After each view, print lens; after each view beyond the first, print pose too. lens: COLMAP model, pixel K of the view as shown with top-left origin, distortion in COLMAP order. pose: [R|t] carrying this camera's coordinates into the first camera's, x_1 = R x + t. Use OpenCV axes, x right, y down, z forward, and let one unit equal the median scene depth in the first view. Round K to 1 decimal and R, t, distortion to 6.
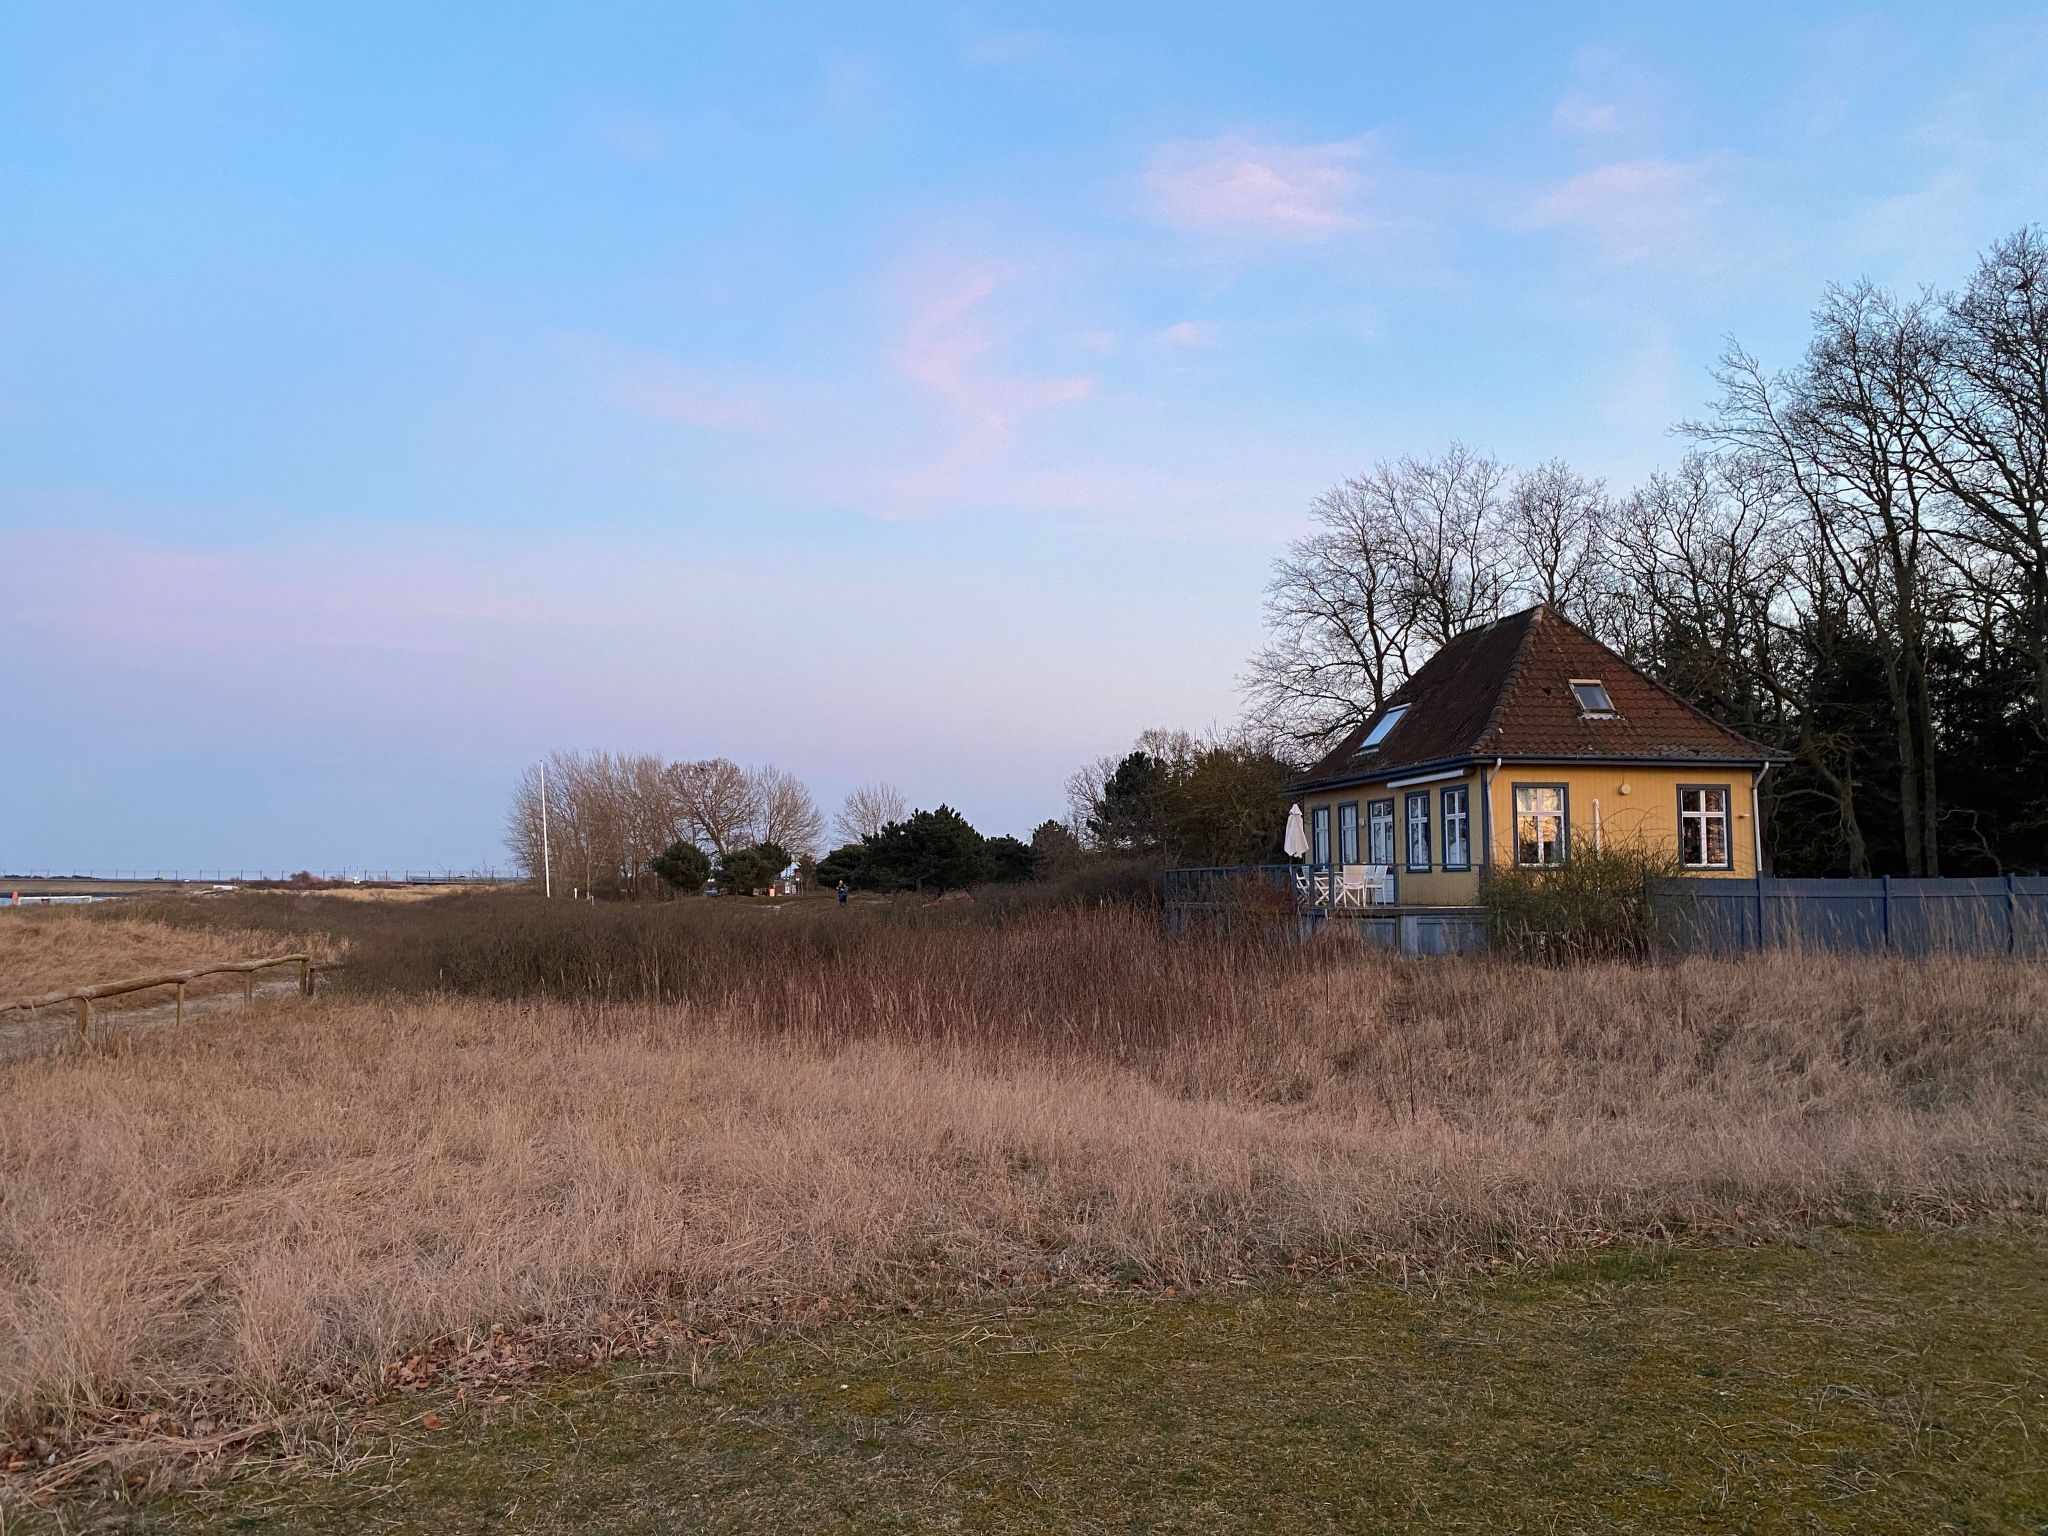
lens RADIAL K [[1560.6, 0, 1024.0], [0, 1560.6, 768.0], [0, 0, 1]] dist [0.007239, -0.001352]
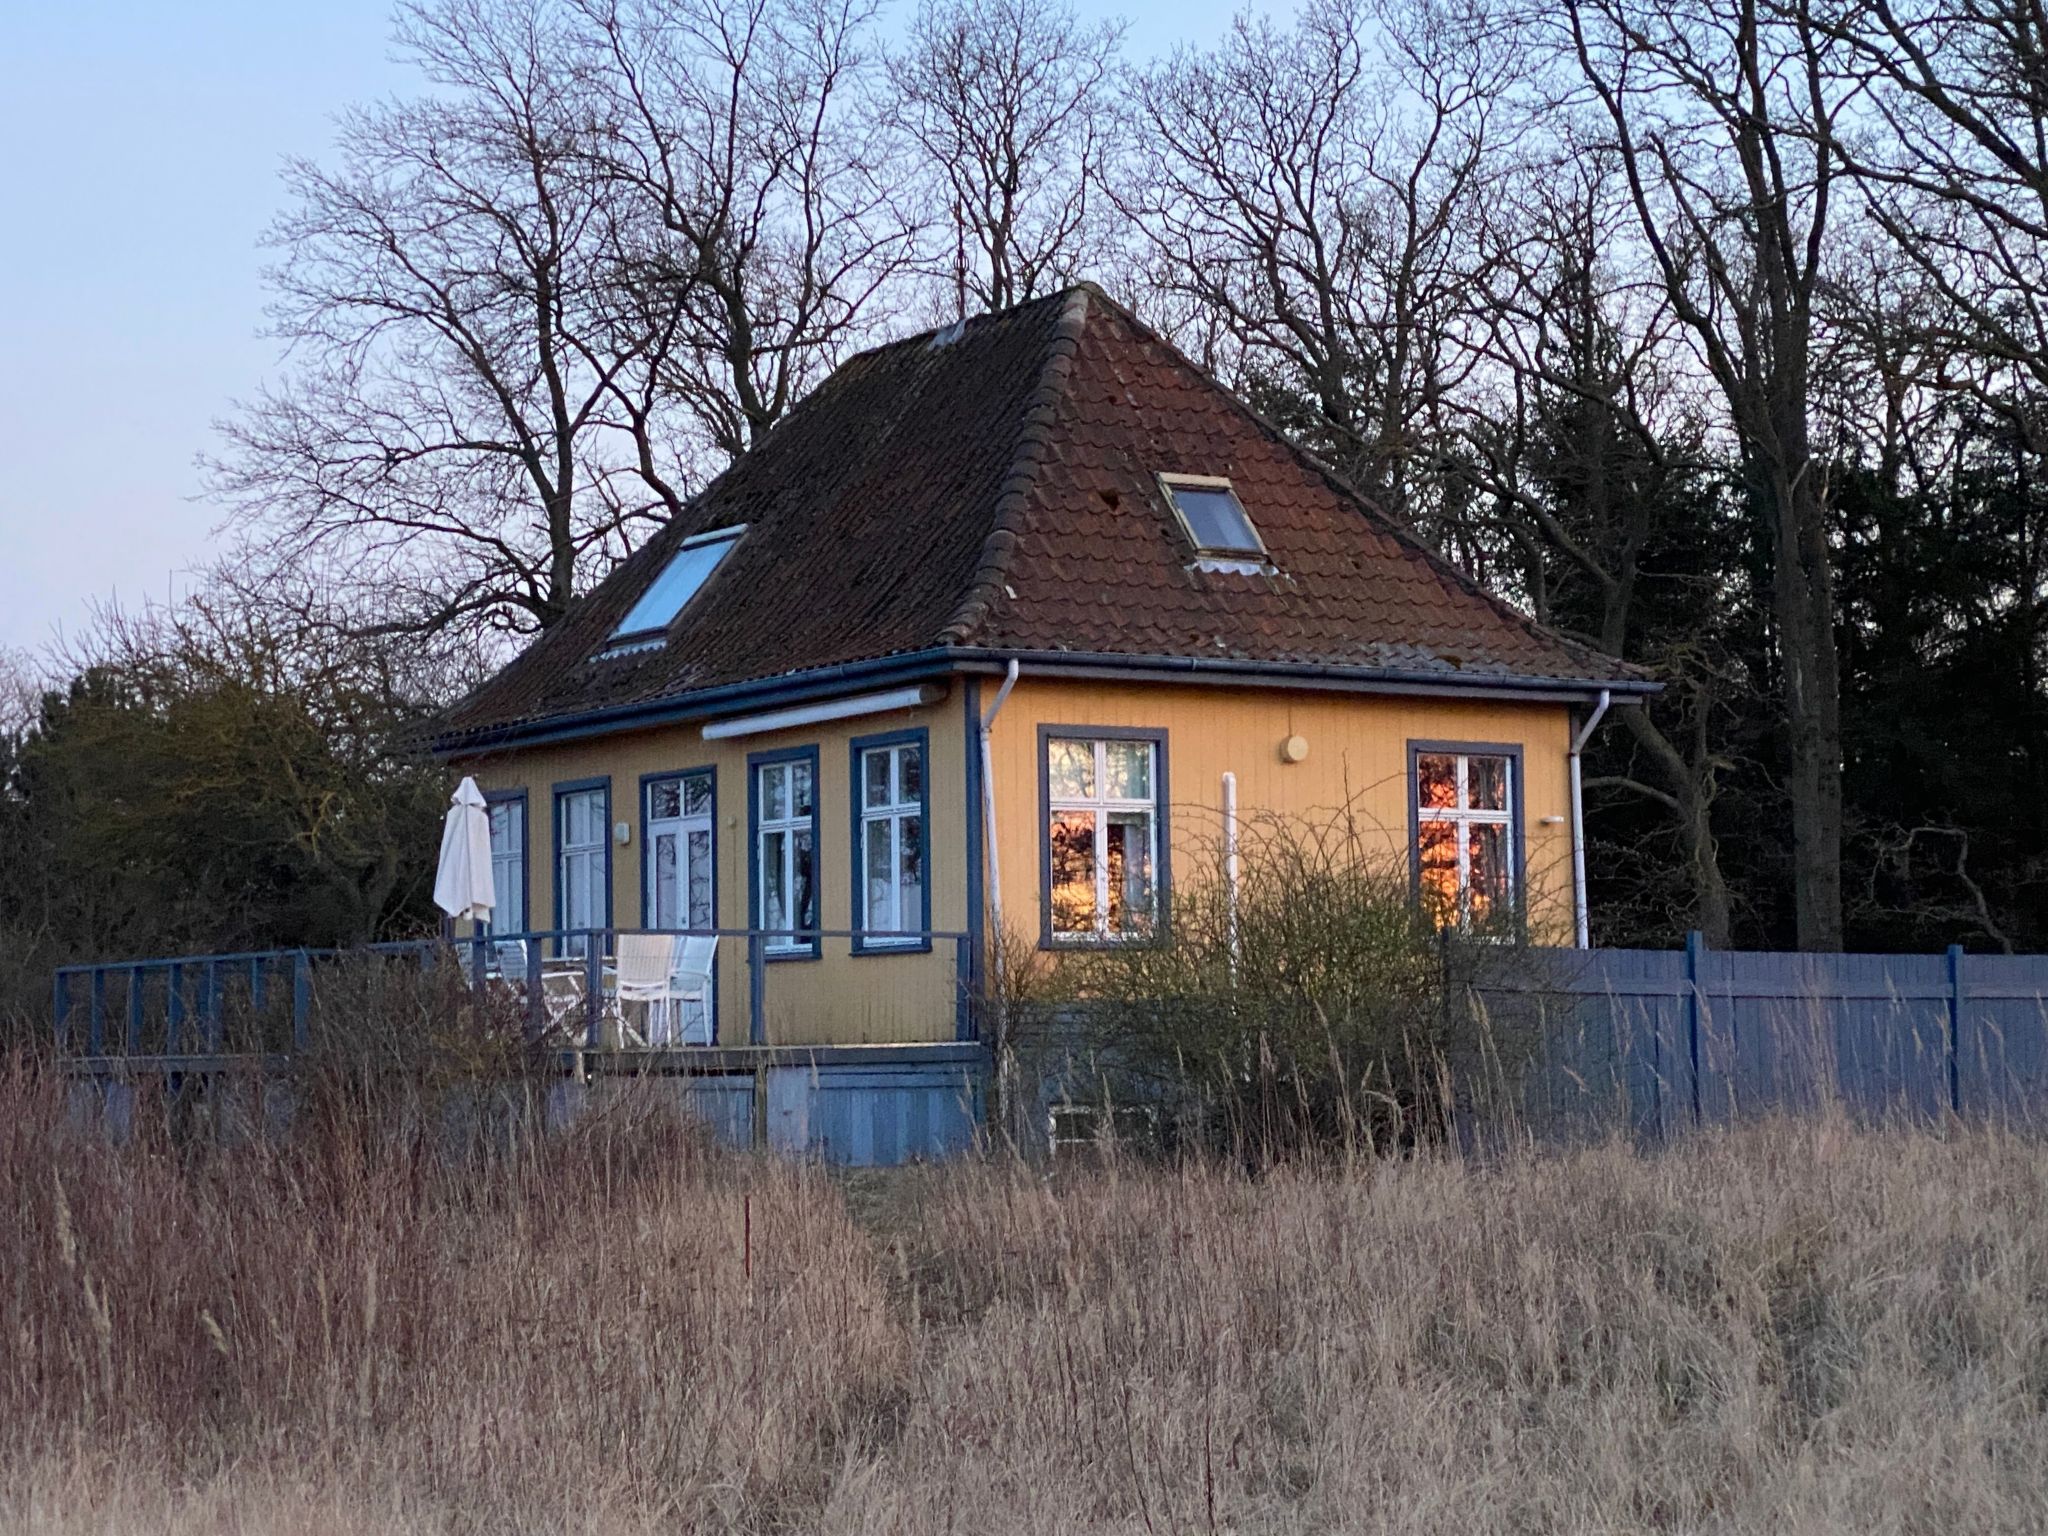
lens RADIAL K [[3903.4, 0, 1024.0], [0, 3903.4, 768.0], [0, 0, 1]] dist [0.126801, 0.051837]
pose [[0.920412, 0.022627, 0.390295, -0.066316], [-0.020465, 0.999744, -0.009697, 0.028062], [-0.390414, 0.000938, 0.920639, 0.100723]]
